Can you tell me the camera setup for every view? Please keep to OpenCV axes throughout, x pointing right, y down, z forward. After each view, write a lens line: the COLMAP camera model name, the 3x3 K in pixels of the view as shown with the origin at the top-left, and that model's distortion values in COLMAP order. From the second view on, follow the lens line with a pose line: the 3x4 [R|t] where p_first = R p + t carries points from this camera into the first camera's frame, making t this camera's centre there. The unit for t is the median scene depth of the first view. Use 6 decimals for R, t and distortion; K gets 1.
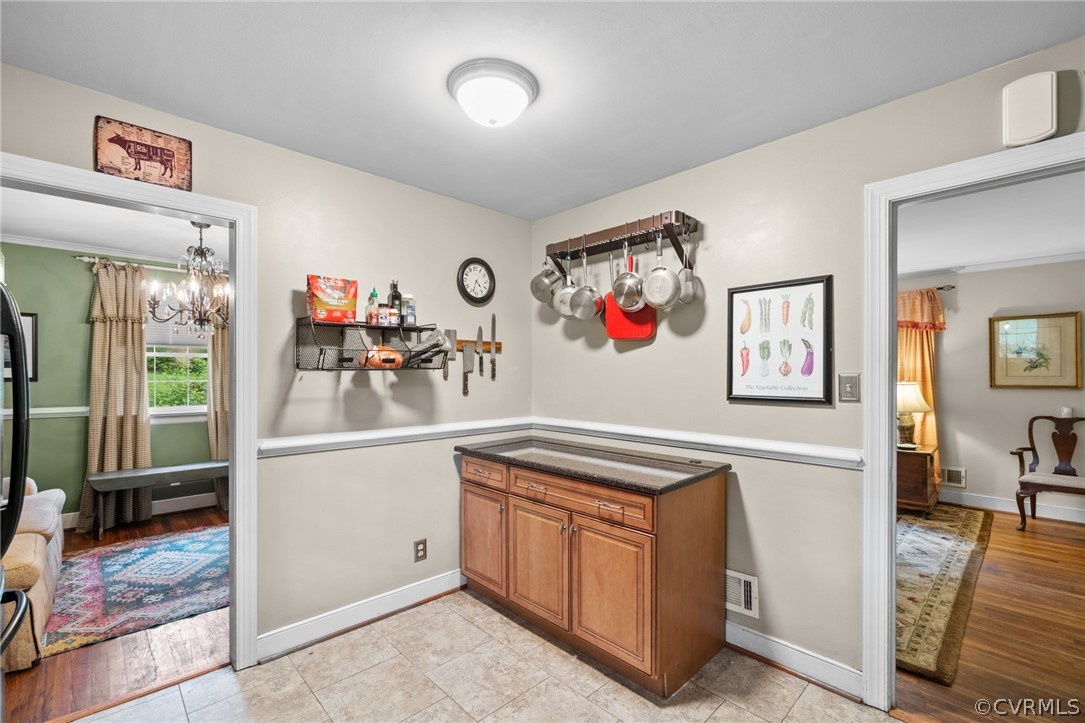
lens RADIAL K [[464.2, 0, 539.9], [0, 464.2, 376.5], [0, 0, 1]] dist [-0.002869, -0.000380]
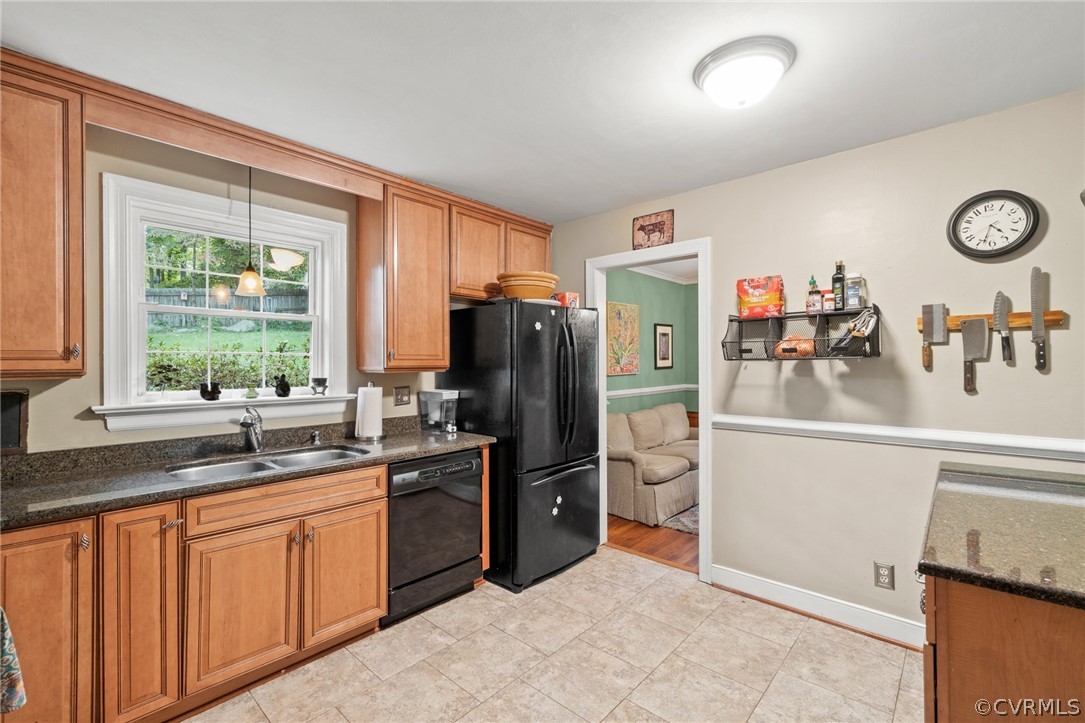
lens RADIAL K [[482.2, 0, 542.5], [0, 482.2, 361.5], [0, 0, 1]] dist [0.000812, 0.000274]
pose [[0.083003, -0.001232, -0.996549, 0.599264], [-0.000725, 0.999999, -0.001297, -0.007650], [0.996549, 0.000830, 0.083002, 0.344161]]
